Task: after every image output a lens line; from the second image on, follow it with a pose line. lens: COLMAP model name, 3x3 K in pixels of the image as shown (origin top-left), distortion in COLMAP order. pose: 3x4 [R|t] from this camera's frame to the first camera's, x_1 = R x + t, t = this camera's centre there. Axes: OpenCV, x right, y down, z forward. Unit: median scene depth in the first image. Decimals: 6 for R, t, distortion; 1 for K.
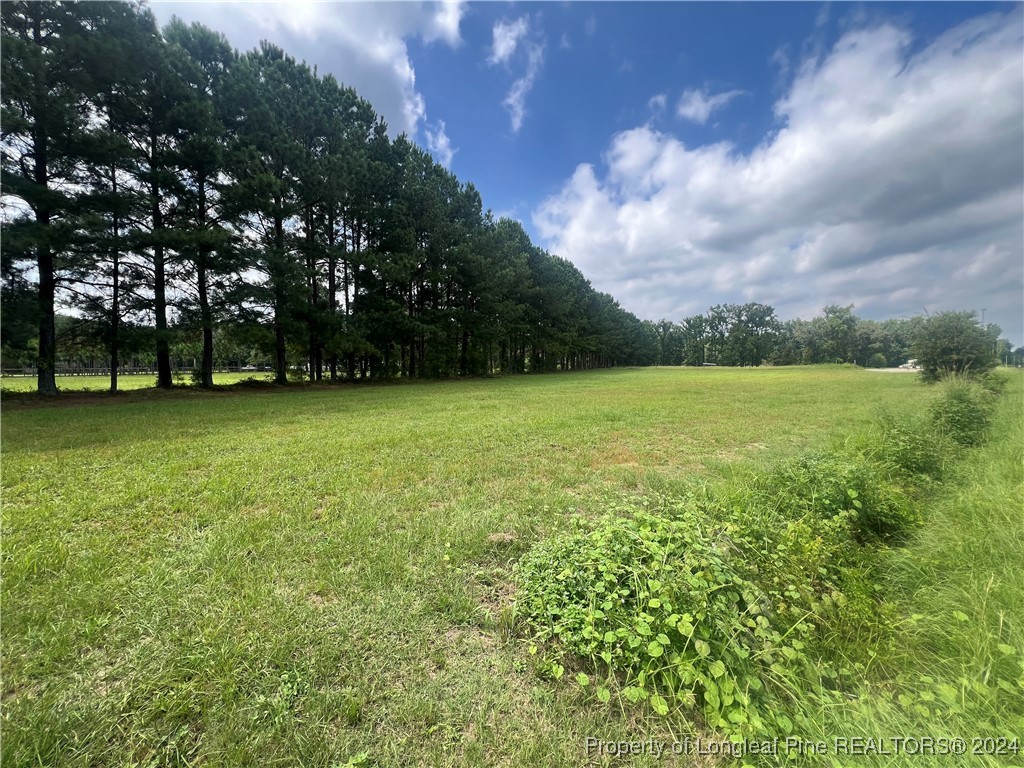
lens RADIAL K [[410.0, 0, 513.9], [0, 410.0, 378.2], [0, 0, 1]] dist [-0.003417, 0.001300]
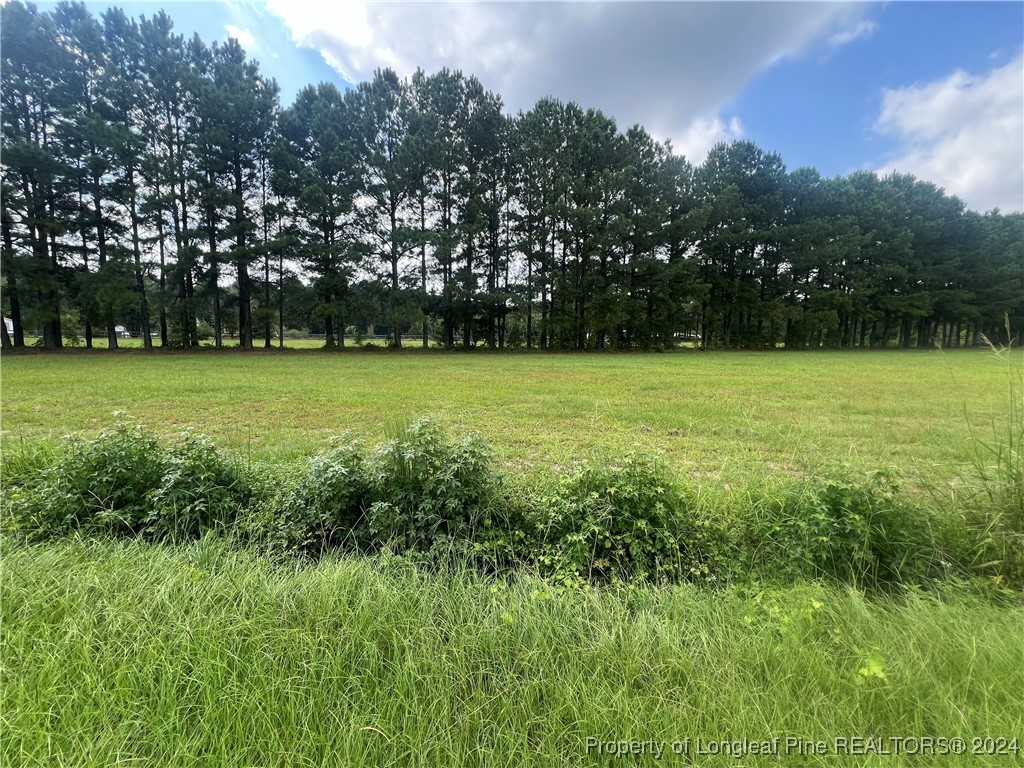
lens RADIAL K [[410.0, 0, 509.1], [0, 410.0, 380.4], [0, 0, 1]] dist [-0.003417, 0.001300]
pose [[0.691881, 0.096760, -0.715499, 0.227841], [-0.039040, 0.994543, 0.096745, -0.009434], [0.720956, -0.039003, 0.691883, 0.144037]]
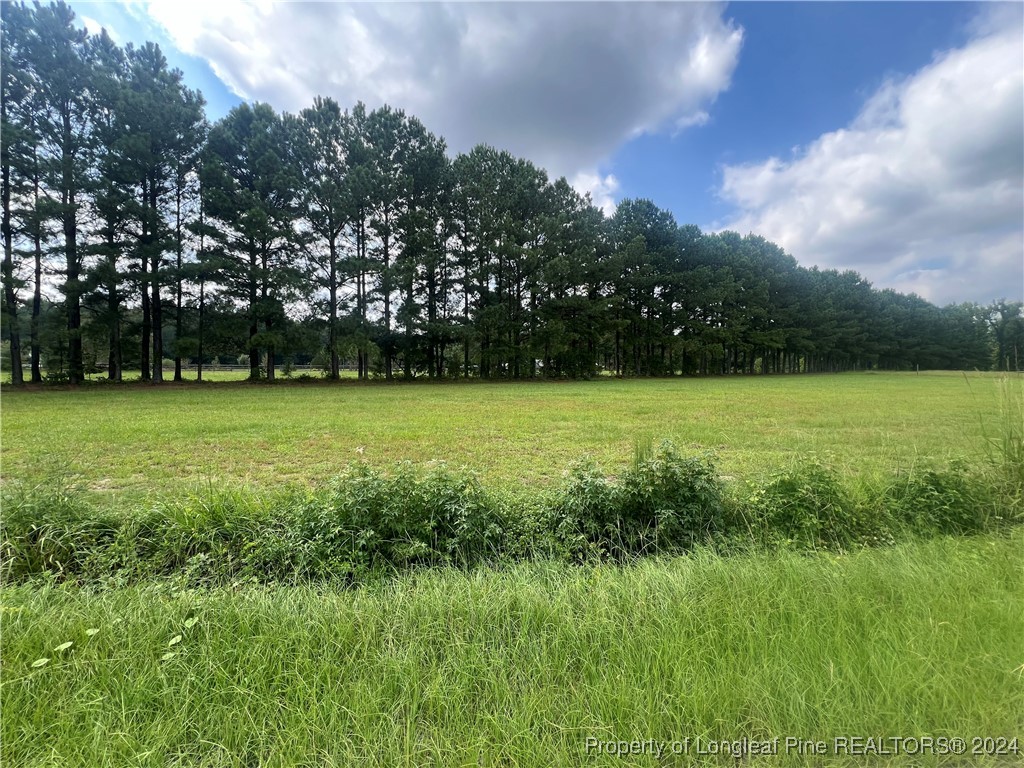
lens RADIAL K [[410.0, 0, 509.8], [0, 410.0, 378.6], [0, 0, 1]] dist [-0.003417, 0.001300]
pose [[0.841313, 0.033272, -0.539523, 0.197567], [-0.030987, 0.999431, 0.013314, -0.008464], [0.539659, 0.005516, 0.841866, 0.106476]]
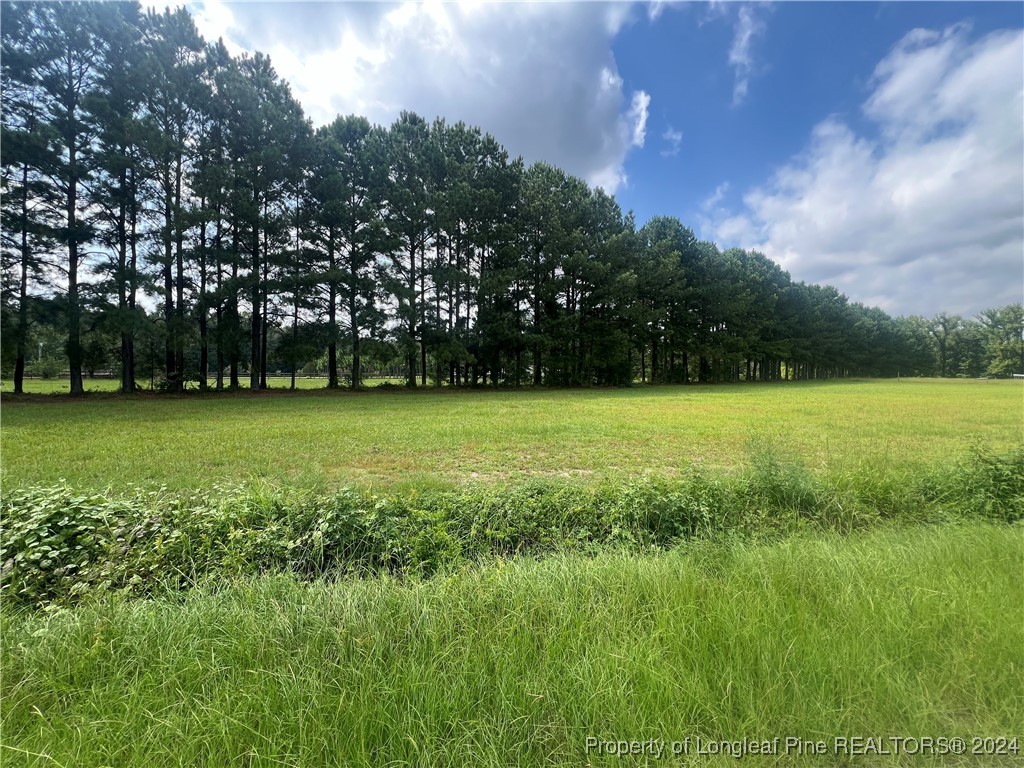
lens RADIAL K [[410.0, 0, 511.7], [0, 410.0, 382.3], [0, 0, 1]] dist [-0.003417, 0.001300]
pose [[0.883553, 0.025284, -0.467648, 0.101726], [-0.028218, 0.999602, 0.000731, -0.004090], [0.467480, 0.012550, 0.883914, 0.024281]]
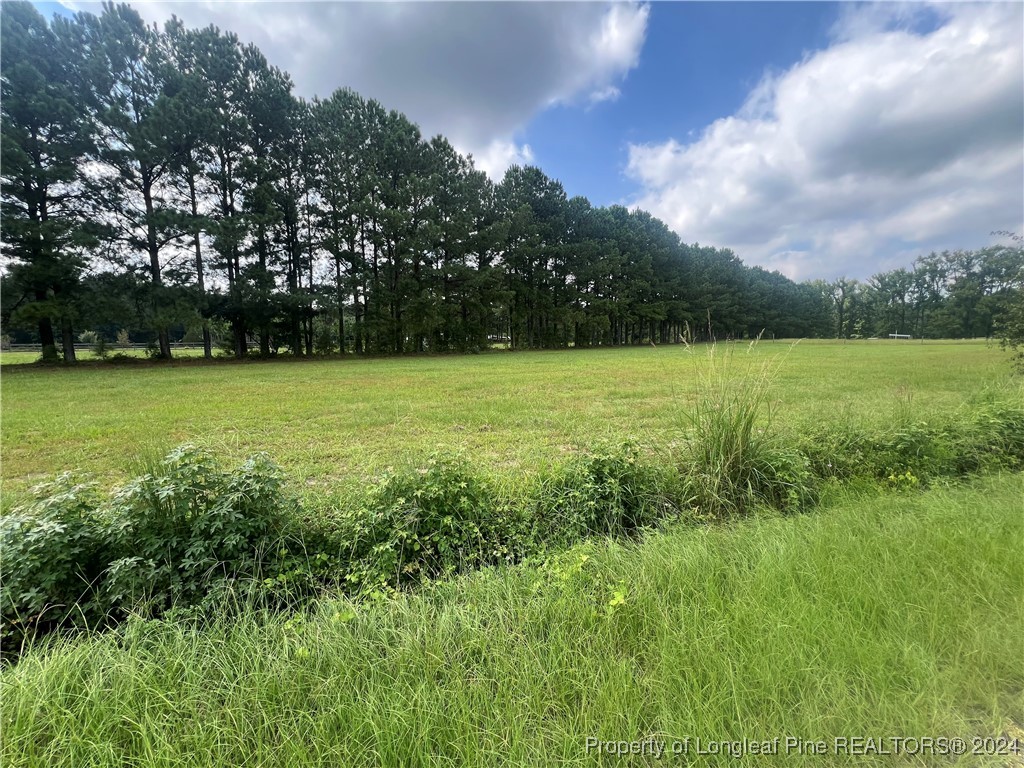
lens RADIAL K [[410.0, 0, 508.3], [0, 410.0, 381.0], [0, 0, 1]] dist [-0.003417, 0.001300]
pose [[0.928841, 0.041564, -0.368141, 0.231246], [-0.013254, 0.996779, 0.079099, -0.009845], [0.370242, -0.068591, 0.926399, 0.145455]]
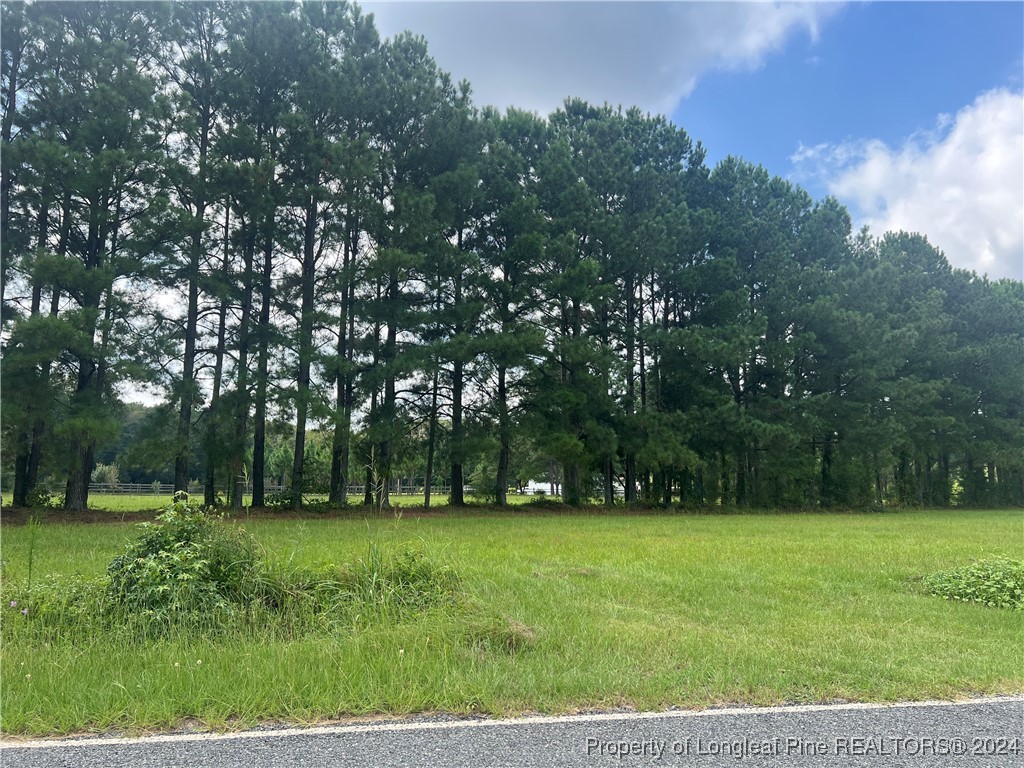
lens RADIAL K [[770.7, 0, 497.2], [0, 770.7, 379.6], [0, 0, 1]] dist [0.006323, -0.005681]
pose [[0.874425, -0.048765, -0.482704, 0.003026], [-0.036018, 0.985665, -0.164824, 0.008910], [0.483822, 0.161512, 0.860134, -0.129864]]
